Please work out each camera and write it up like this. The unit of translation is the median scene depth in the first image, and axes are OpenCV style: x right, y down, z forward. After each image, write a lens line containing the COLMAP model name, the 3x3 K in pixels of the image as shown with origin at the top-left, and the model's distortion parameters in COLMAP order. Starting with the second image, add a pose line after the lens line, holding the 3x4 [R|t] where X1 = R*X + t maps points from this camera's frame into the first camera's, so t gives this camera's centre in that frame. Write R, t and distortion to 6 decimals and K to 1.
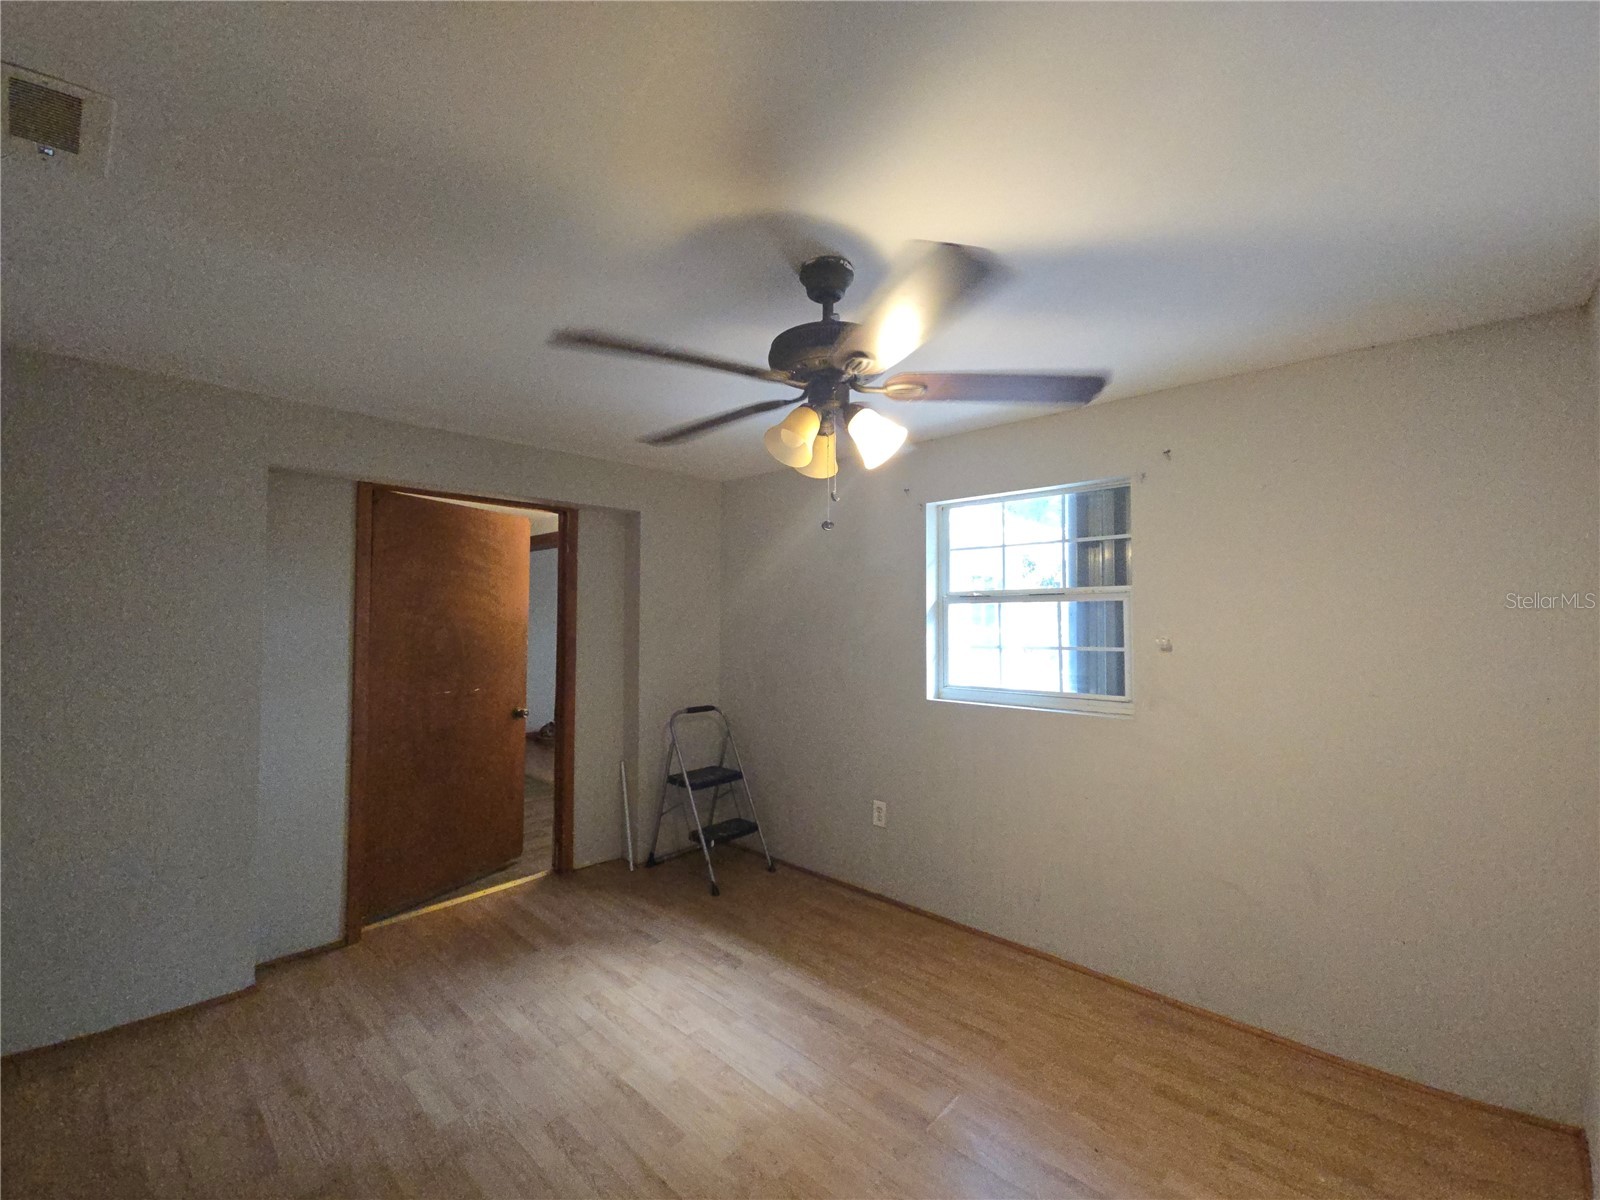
lens RADIAL K [[653.4, 0, 791.3], [0, 653.4, 601.7], [0, 0, 1]] dist [-0.002646, -0.001242]
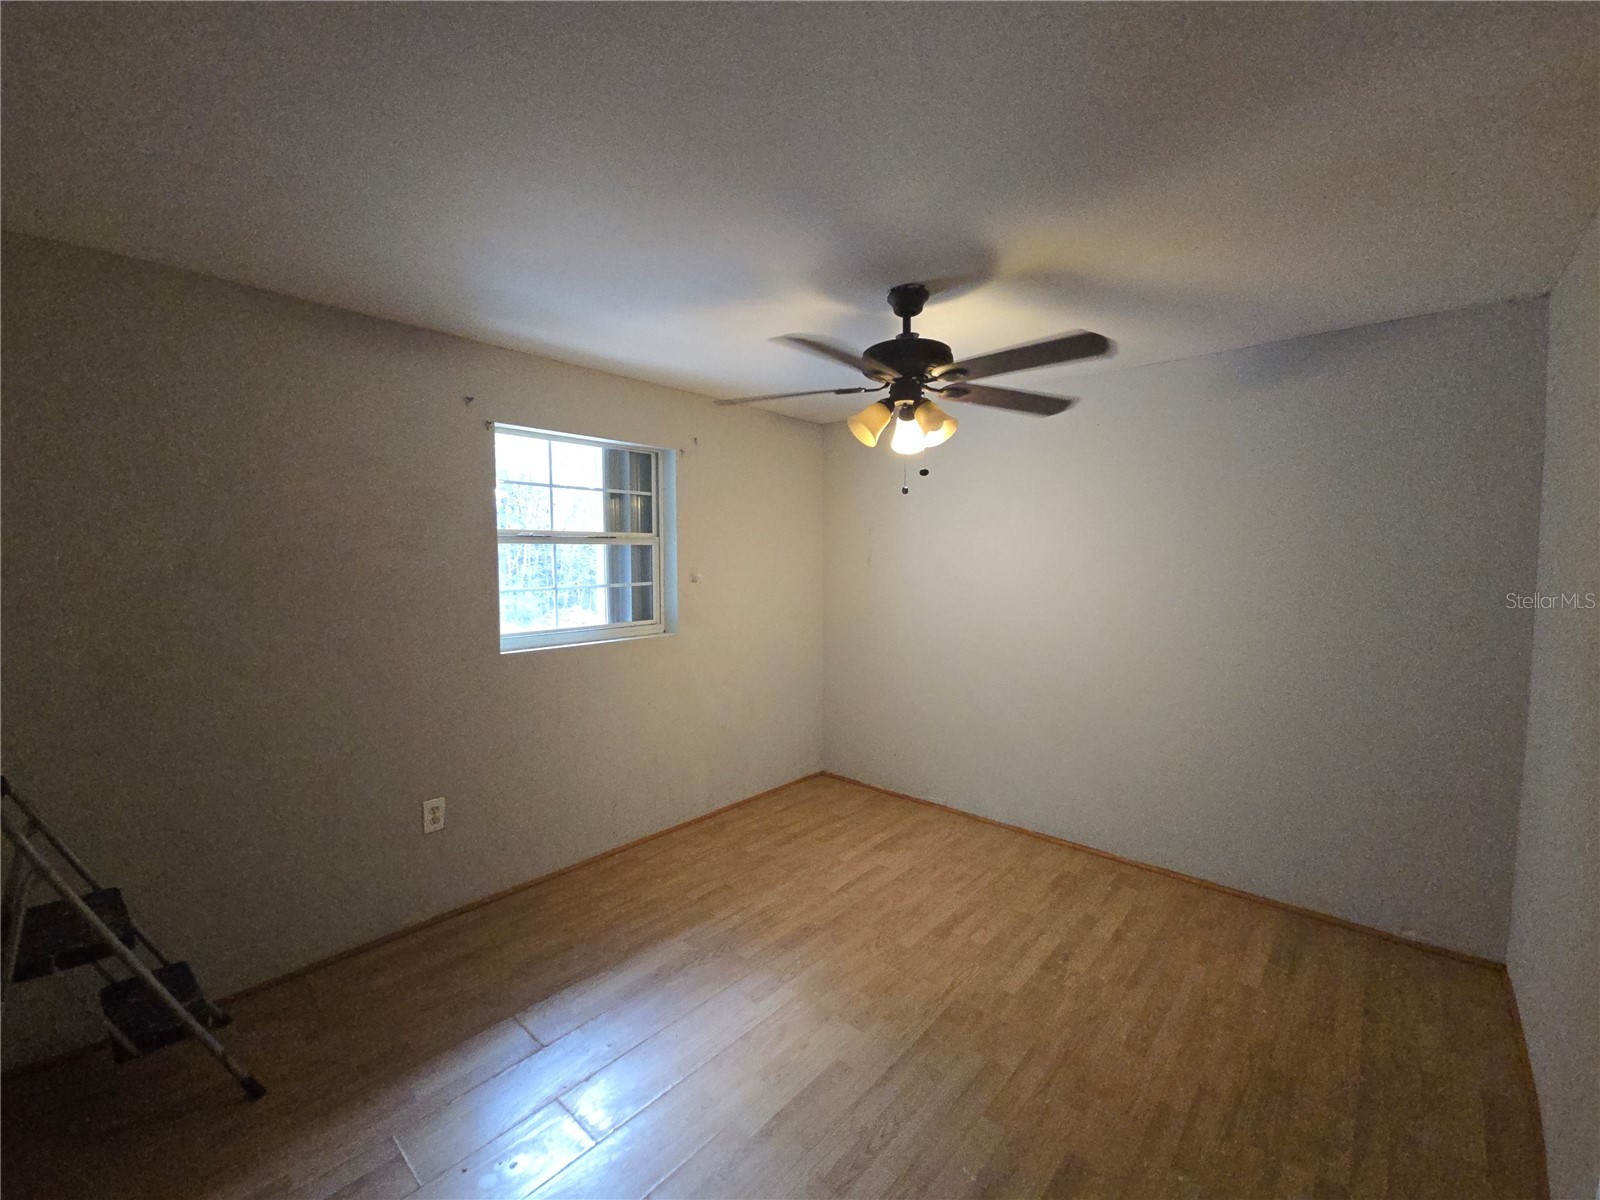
lens RADIAL K [[653.4, 0, 791.4], [0, 653.4, 600.8], [0, 0, 1]] dist [-0.002646, -0.001242]
pose [[-0.016796, -0.069773, 0.997421, -0.754039], [-0.023614, 0.997312, 0.069367, 0.011806], [-0.999580, -0.022388, -0.018399, 0.727830]]
